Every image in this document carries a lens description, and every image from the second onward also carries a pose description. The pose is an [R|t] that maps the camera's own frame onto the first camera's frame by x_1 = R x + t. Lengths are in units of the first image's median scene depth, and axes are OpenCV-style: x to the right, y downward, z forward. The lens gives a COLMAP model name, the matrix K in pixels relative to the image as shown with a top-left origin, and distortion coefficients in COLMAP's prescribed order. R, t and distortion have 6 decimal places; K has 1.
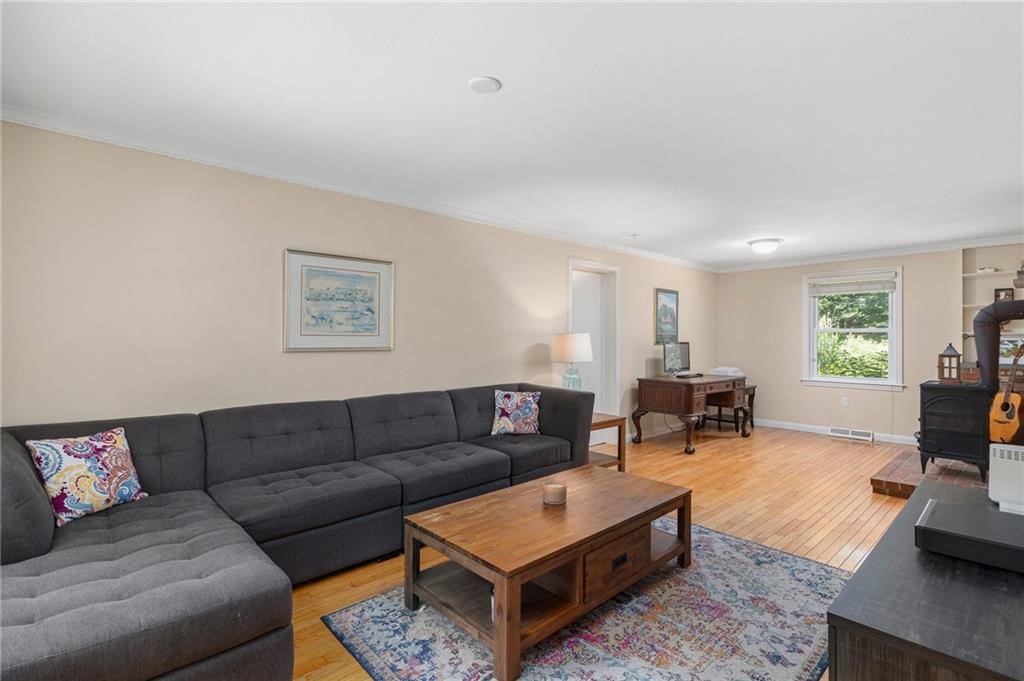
lens RADIAL K [[474.5, 0, 514.9], [0, 474.5, 338.8], [0, 0, 1]] dist [-0.001231, 0.001407]
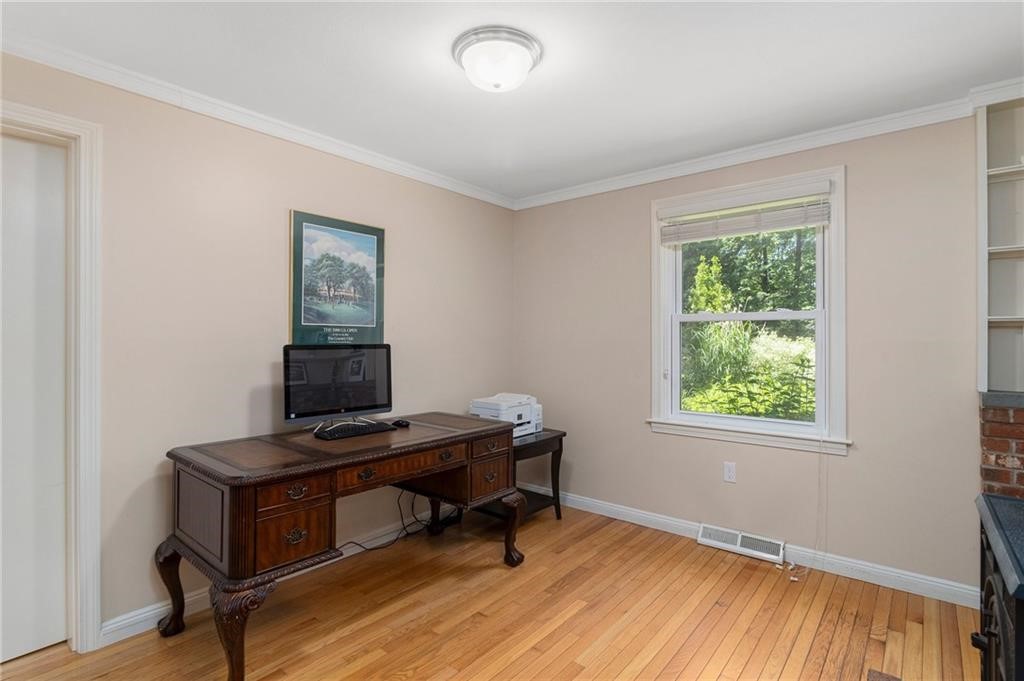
lens RADIAL K [[501.2, 0, 511.5], [0, 501.2, 339.6], [0, 0, 1]] dist [-0.011079, -0.000841]
pose [[0.990197, -0.005174, 0.139581, 0.417314], [0.004479, 0.999976, 0.005298, 0.001528], [-0.139605, -0.004621, 0.990196, 0.547010]]
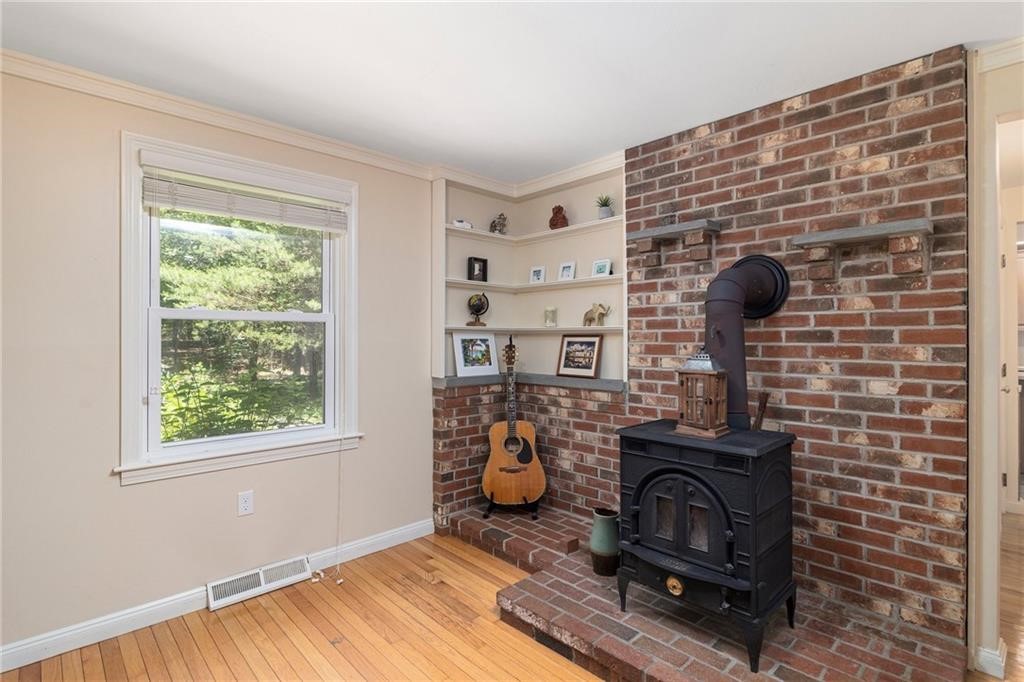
lens RADIAL K [[501.2, 0, 517.7], [0, 501.2, 337.9], [0, 0, 1]] dist [-0.011079, -0.000841]
pose [[-0.042332, -0.002546, 0.999100, 0.286003], [0.000709, 0.999996, 0.002578, 0.000192], [-0.999103, 0.000818, -0.042330, 0.792985]]
